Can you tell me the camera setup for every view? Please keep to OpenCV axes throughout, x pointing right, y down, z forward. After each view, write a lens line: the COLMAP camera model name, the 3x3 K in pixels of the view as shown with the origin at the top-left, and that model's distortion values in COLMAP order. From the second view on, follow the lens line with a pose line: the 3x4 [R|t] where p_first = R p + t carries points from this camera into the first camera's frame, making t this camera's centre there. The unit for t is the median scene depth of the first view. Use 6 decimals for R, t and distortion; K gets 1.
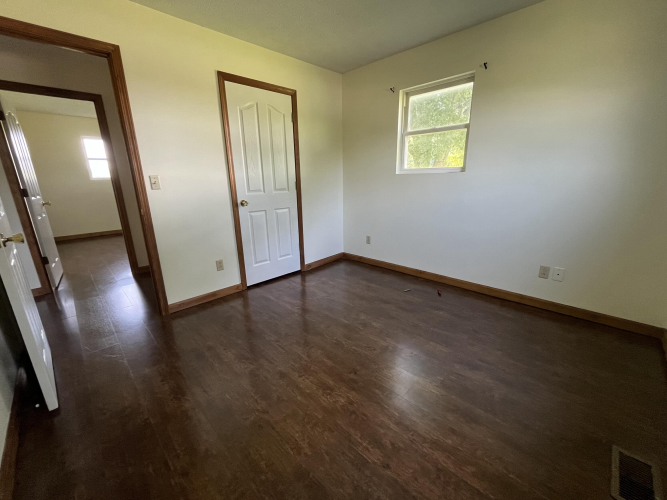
lens RADIAL K [[271.6, 0, 332.8], [0, 271.6, 244.8], [0, 0, 1]] dist [0.034906, 0.000052]
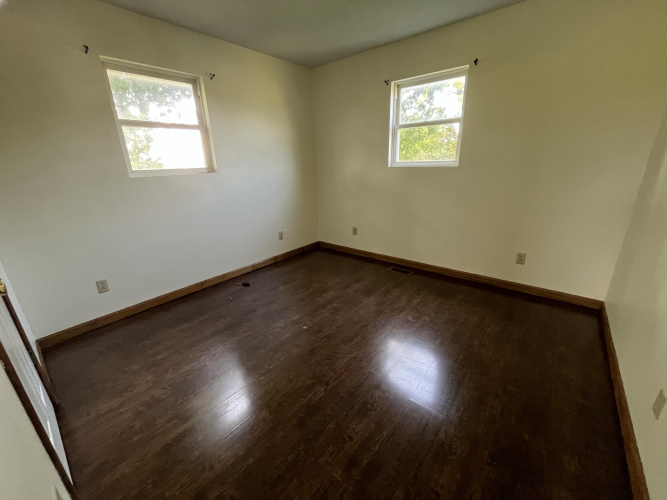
lens RADIAL K [[272.1, 0, 333.2], [0, 272.1, 253.8], [0, 0, 1]] dist [-0.000208, 0.000019]
pose [[-0.082858, -0.294540, 0.952040, -0.733023], [0.282208, 0.909285, 0.305874, -0.193446], [-0.955768, 0.294017, 0.007780, 0.755190]]
